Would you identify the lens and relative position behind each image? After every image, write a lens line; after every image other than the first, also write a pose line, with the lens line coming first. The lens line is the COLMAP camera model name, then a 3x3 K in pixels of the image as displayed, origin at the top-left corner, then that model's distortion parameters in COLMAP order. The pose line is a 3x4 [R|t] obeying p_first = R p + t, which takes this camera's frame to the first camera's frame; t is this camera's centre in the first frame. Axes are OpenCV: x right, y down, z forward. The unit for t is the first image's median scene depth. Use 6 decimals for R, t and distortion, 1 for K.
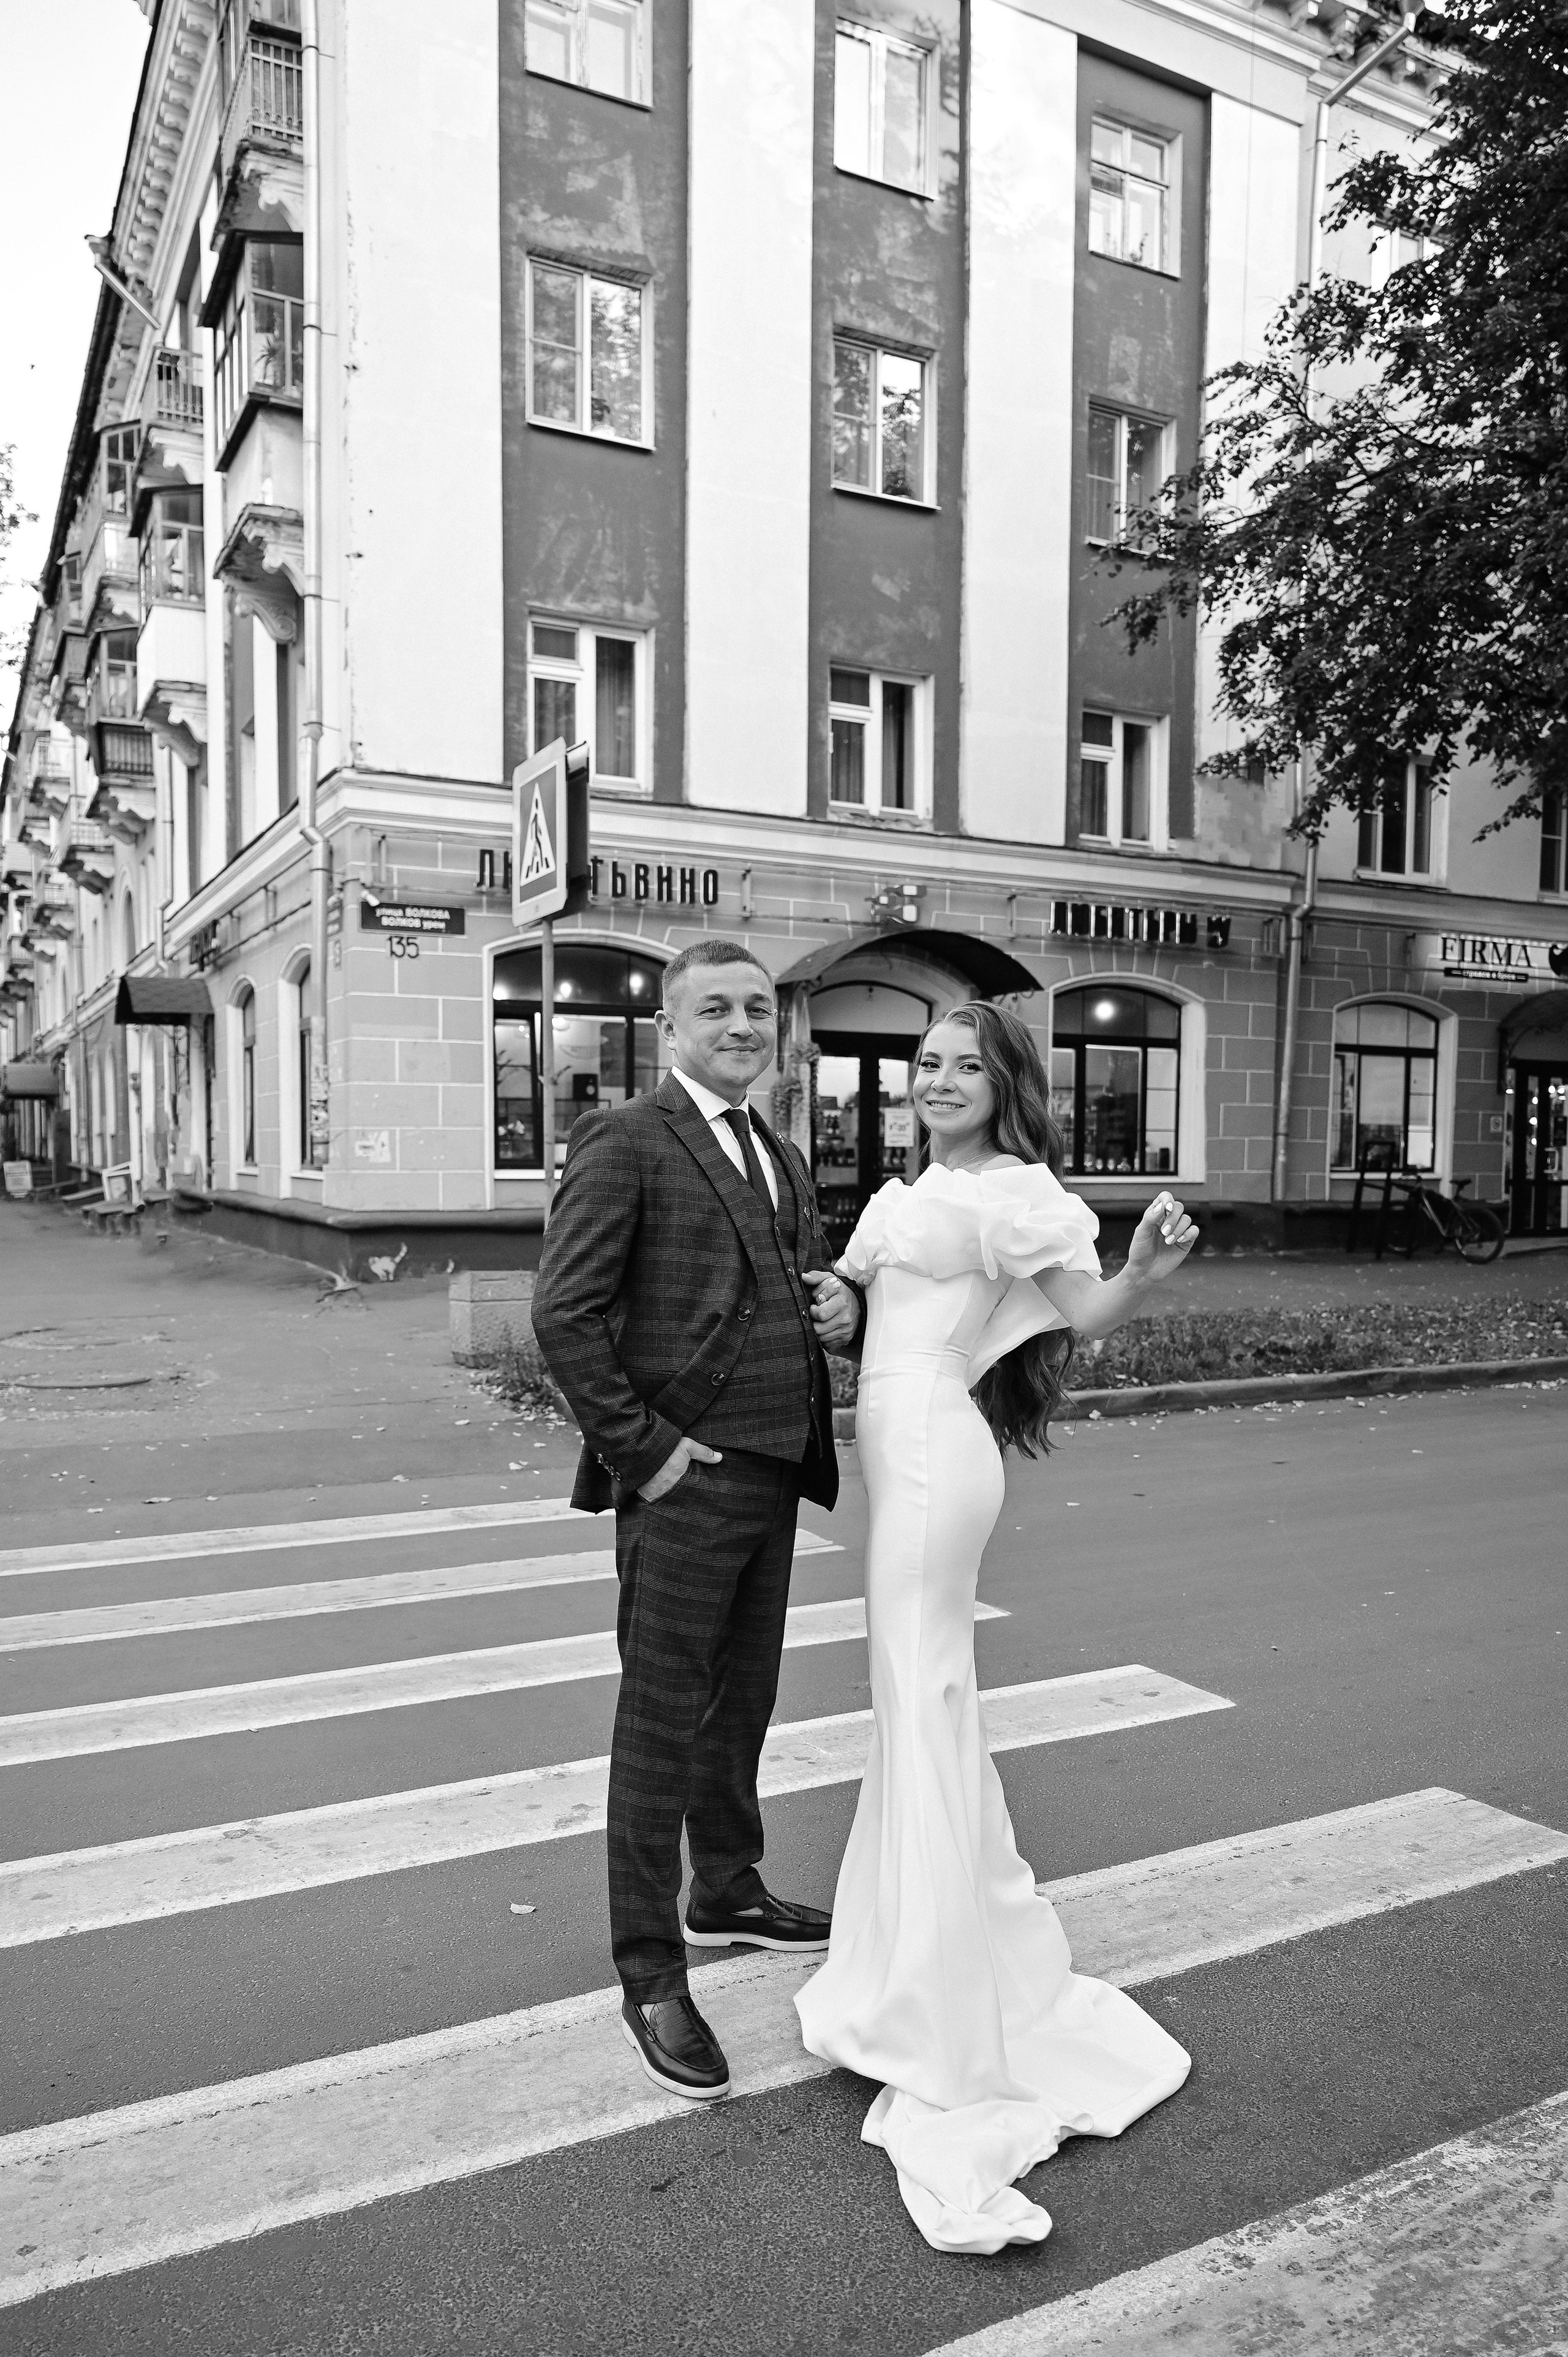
lens RADIAL K [[1713.8, 0, 817.6], [0, 1713.8, 1252.7], [0, 0, 1]] dist [0.000581, -0.000812]
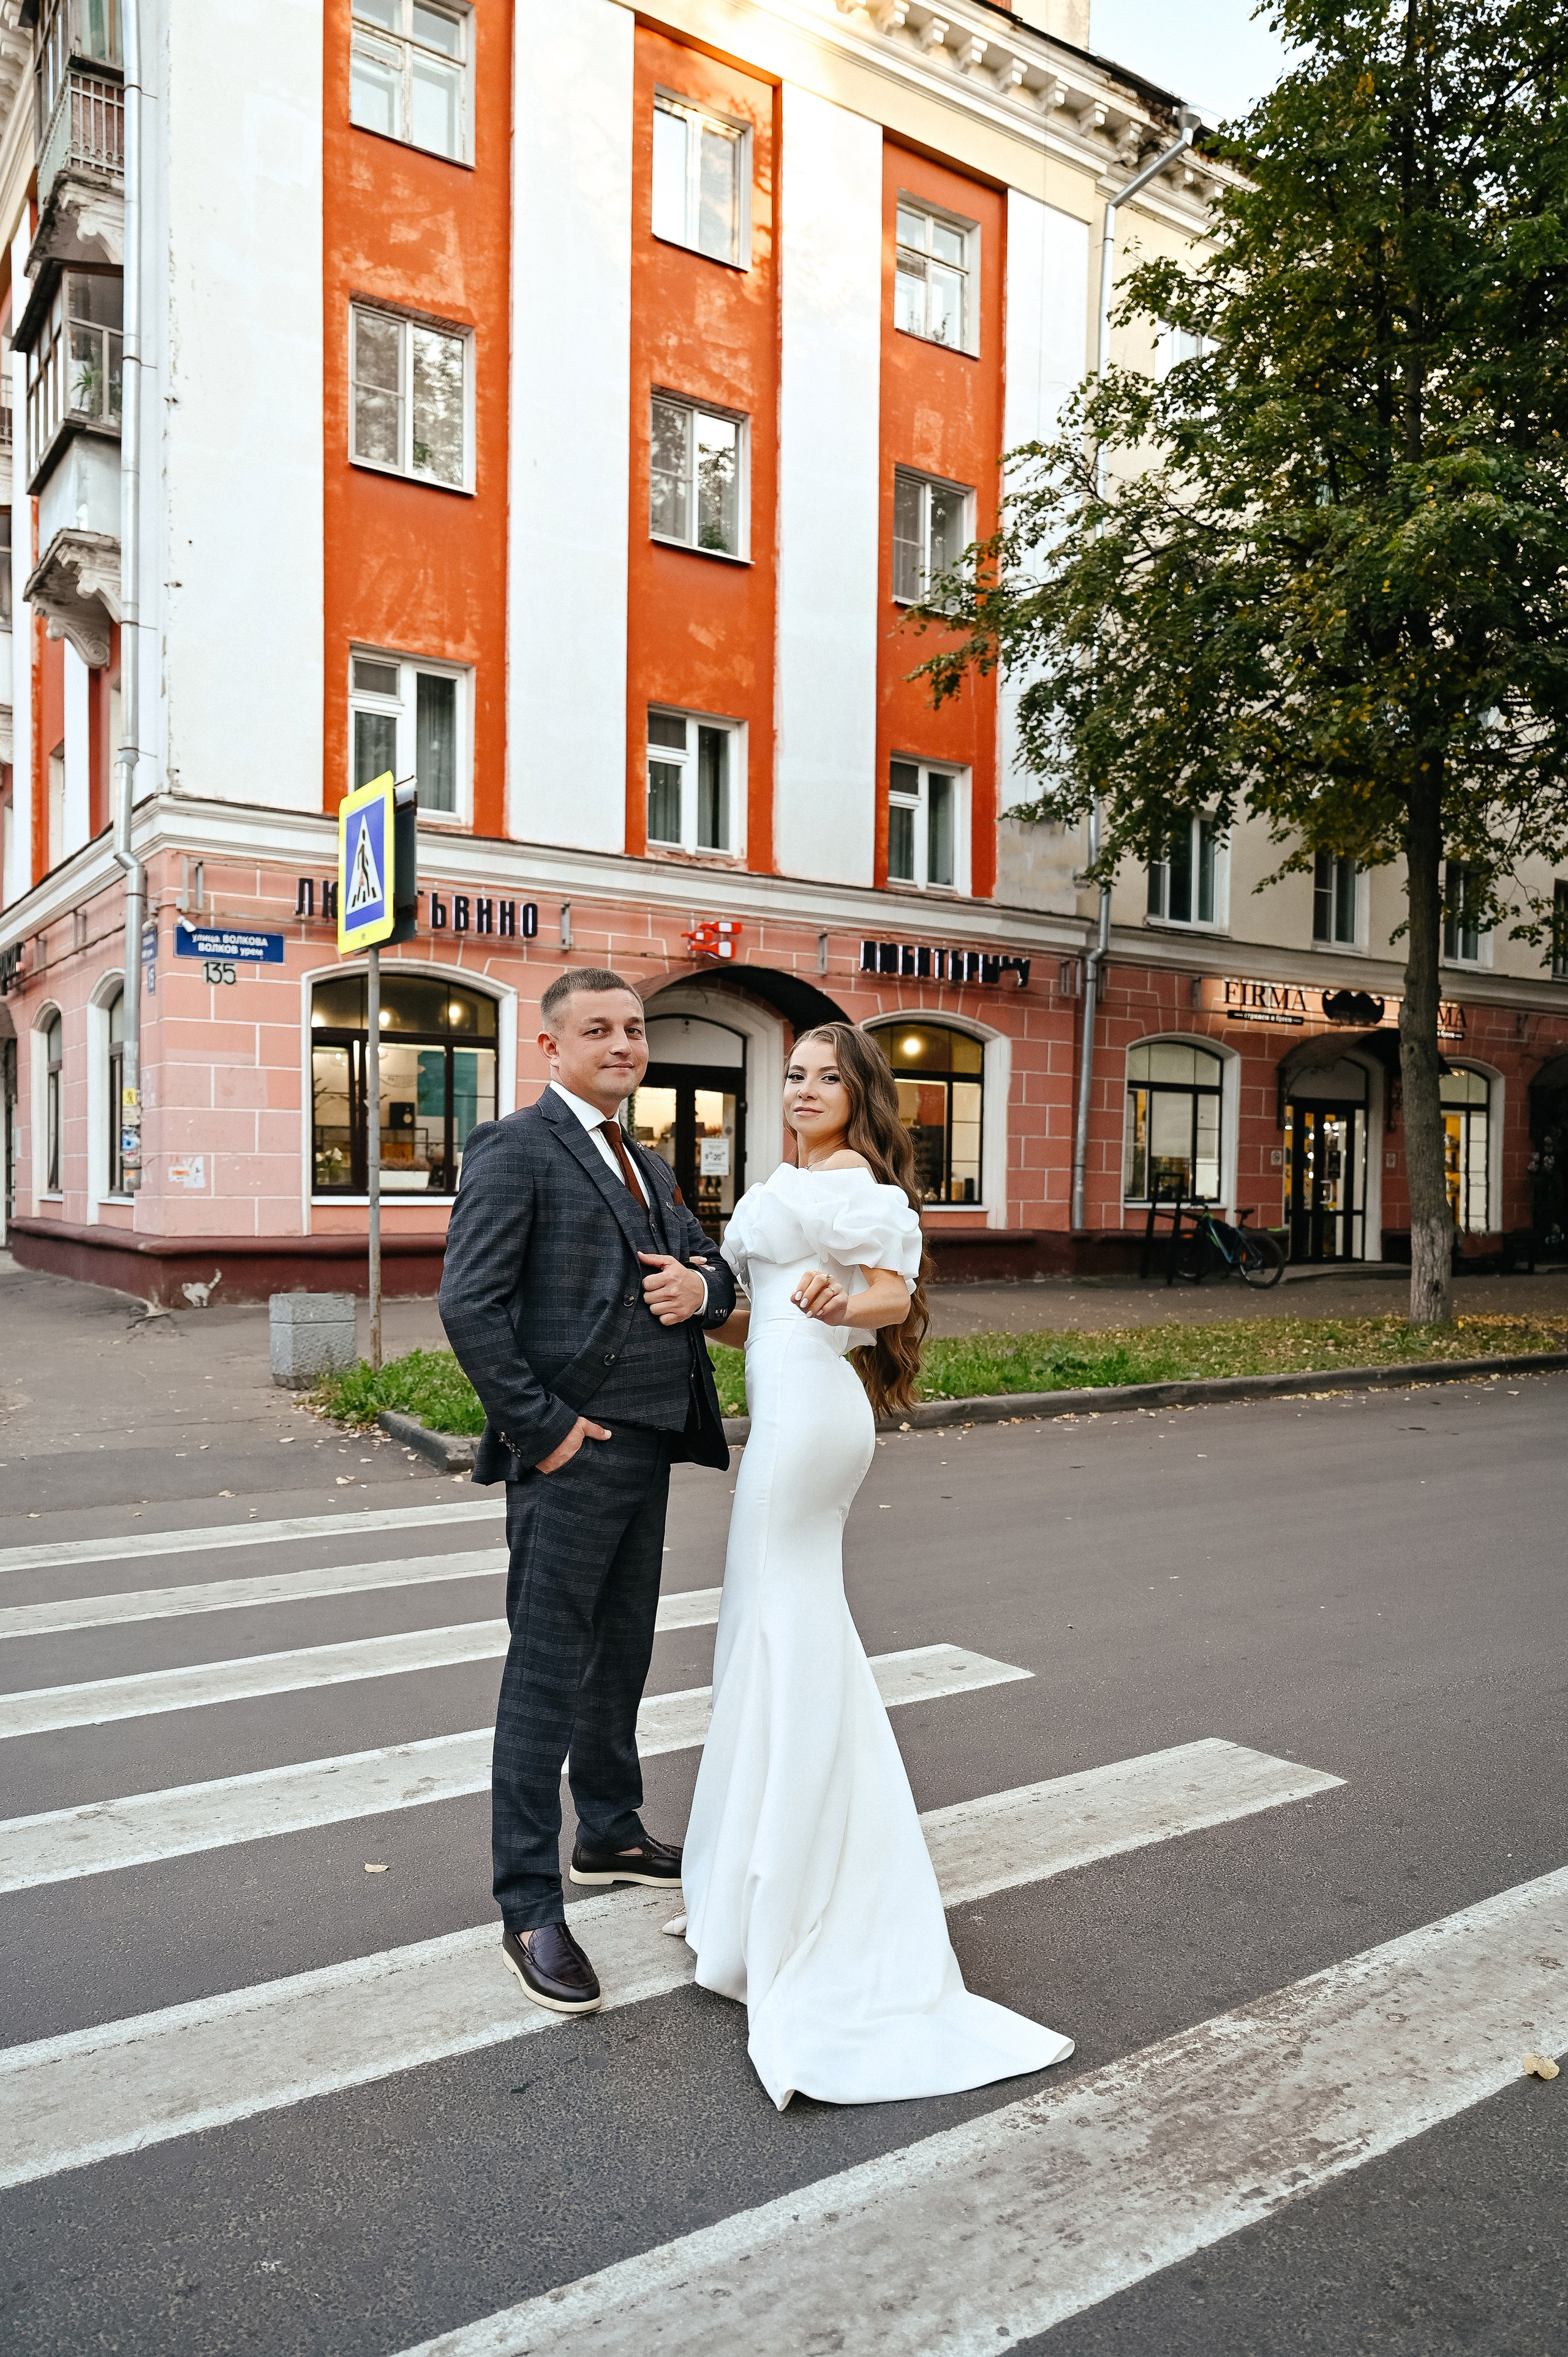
lens RADIAL K [[1693.3, 0, 816.3], [0, 1693.3, 1235.8], [0, 0, 1]] dist [-0.001017, 0.000474]
pose [[0.994050, 0.000698, 0.108923, -0.002815], [0.002438, 0.999587, -0.028648, 0.003935], [-0.108898, 0.028743, 0.993637, -0.015171]]
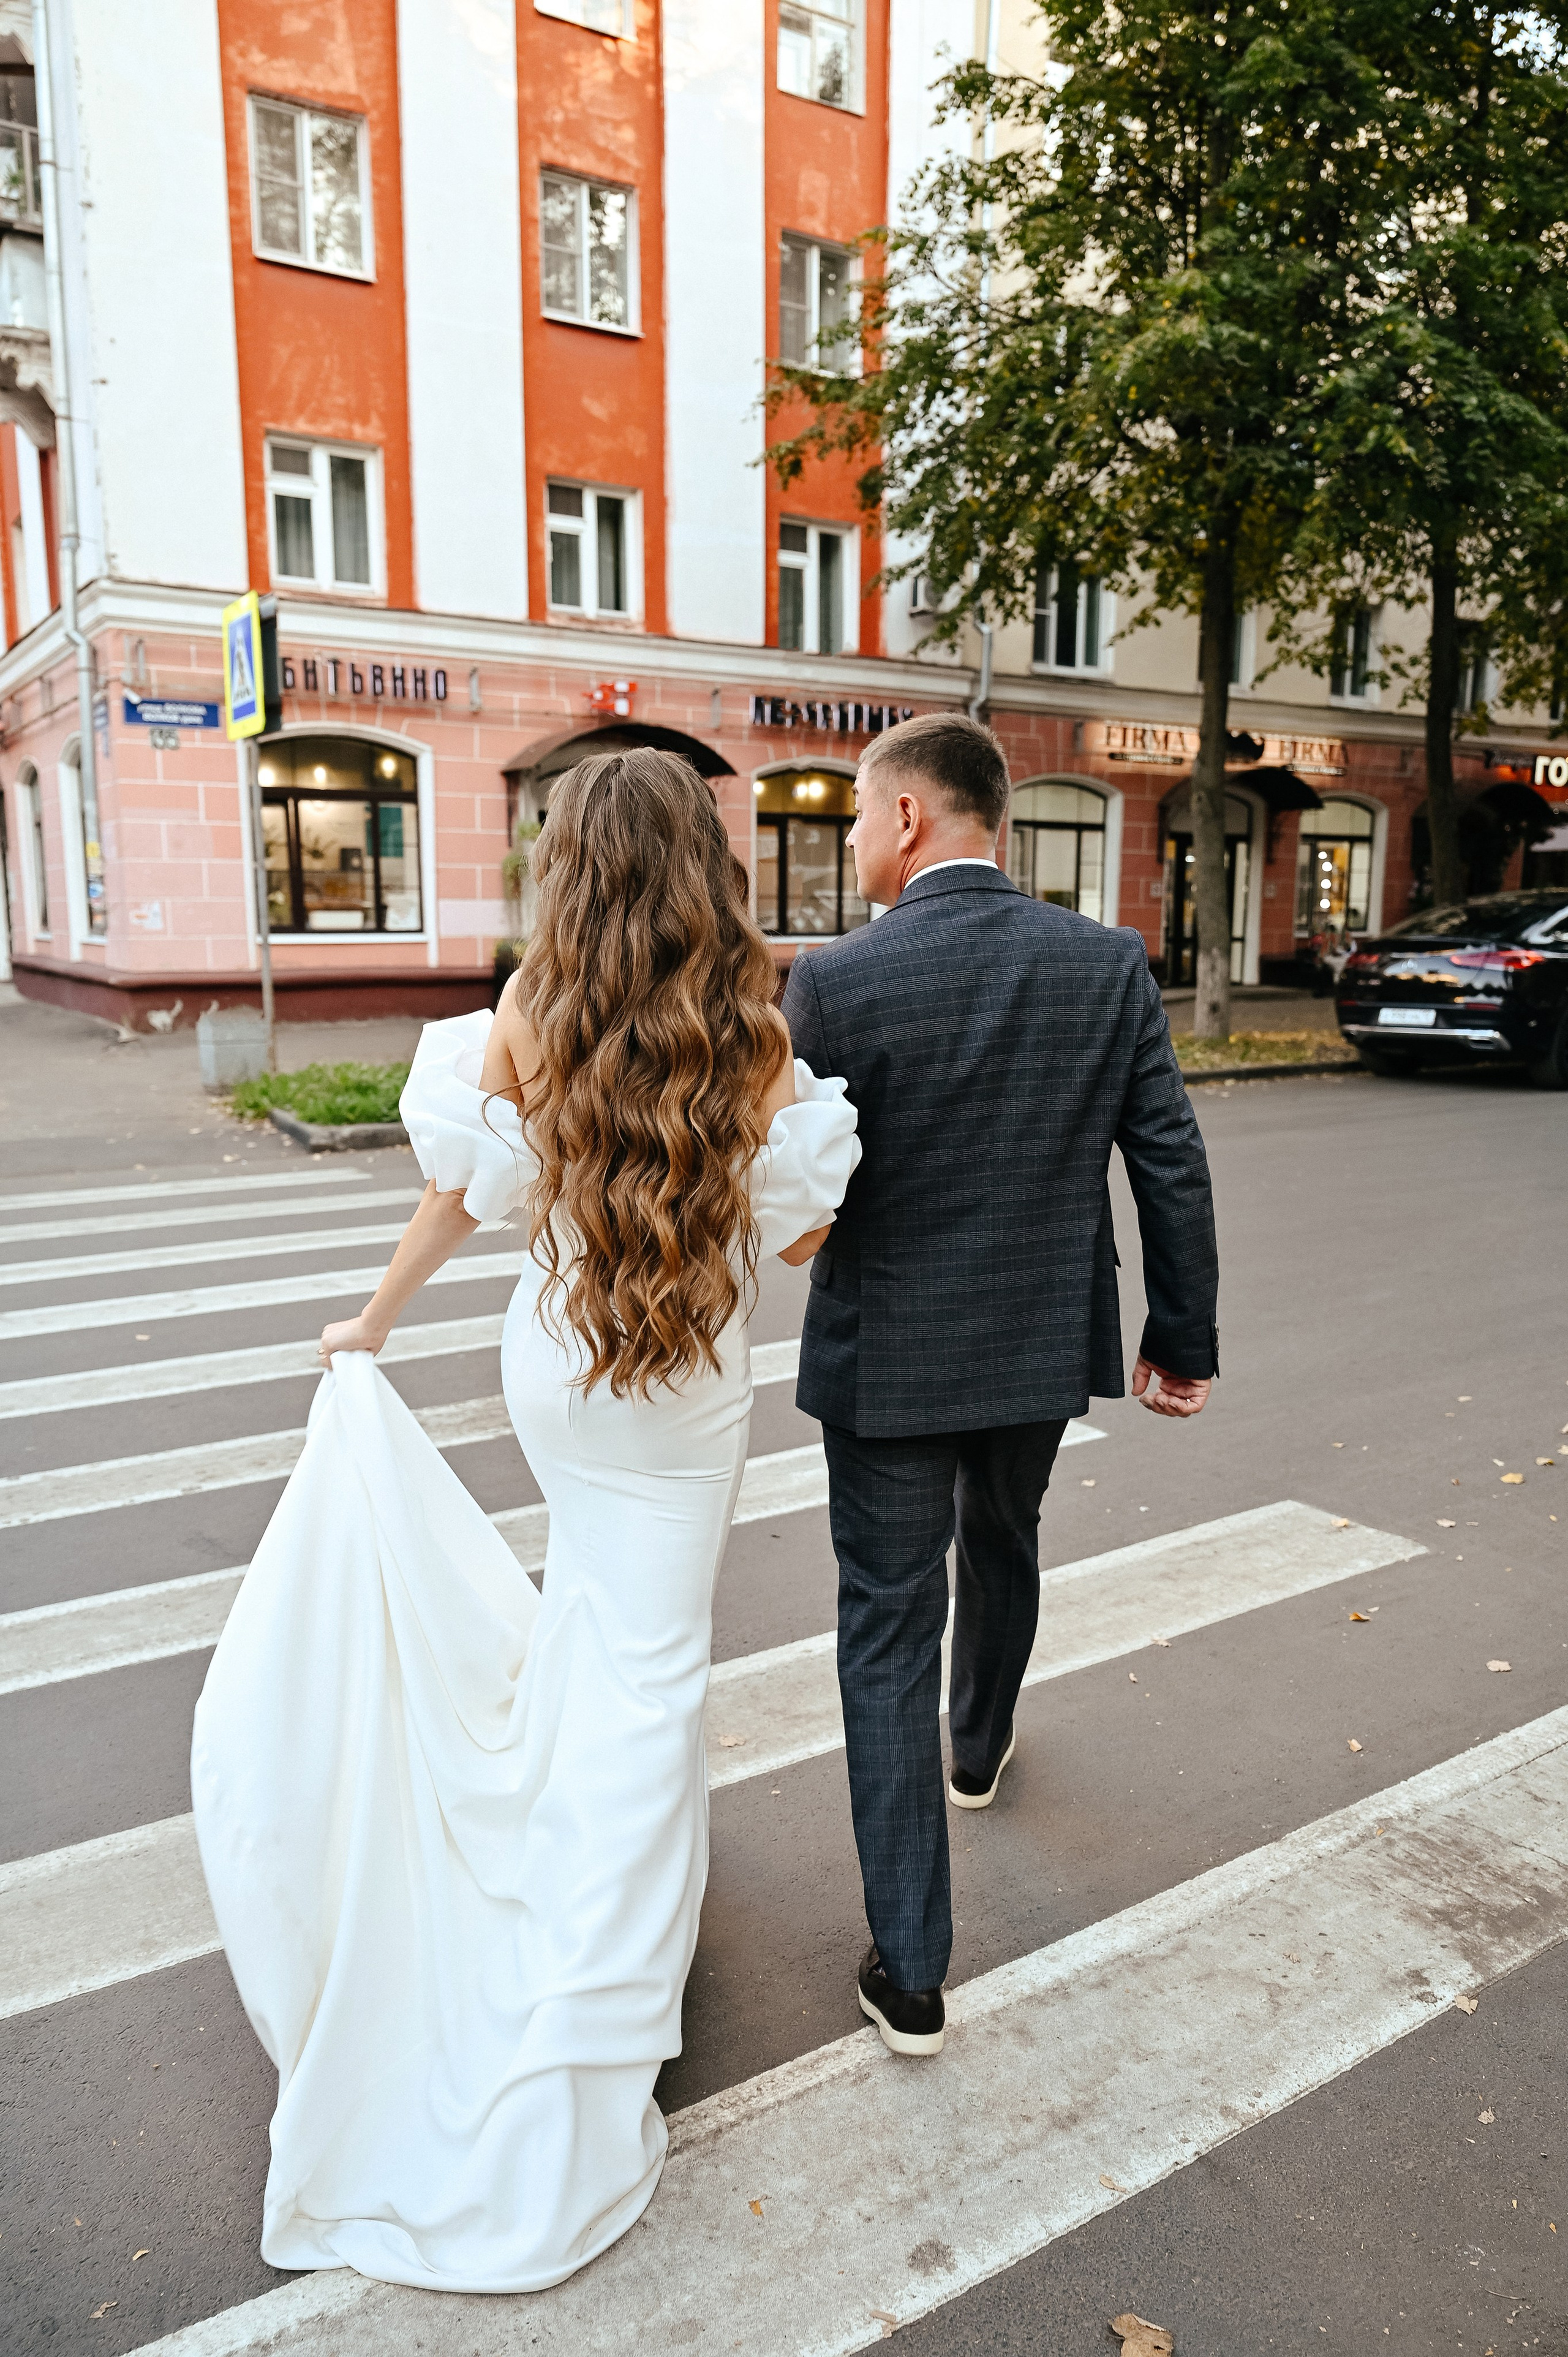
lens RADIAL K [[1660.5, 0, 795.1], [0, 1660.5, 1196.8], [0, 0, 1]] dist [0.009048, -0.006933]
pose [[0.996170, -0.019164, 0.085309, 0.071988], [0.009556, 0.993703, 0.111640, 0.005182], [-0.086912, -0.110397, 0.990080, -0.159141]]
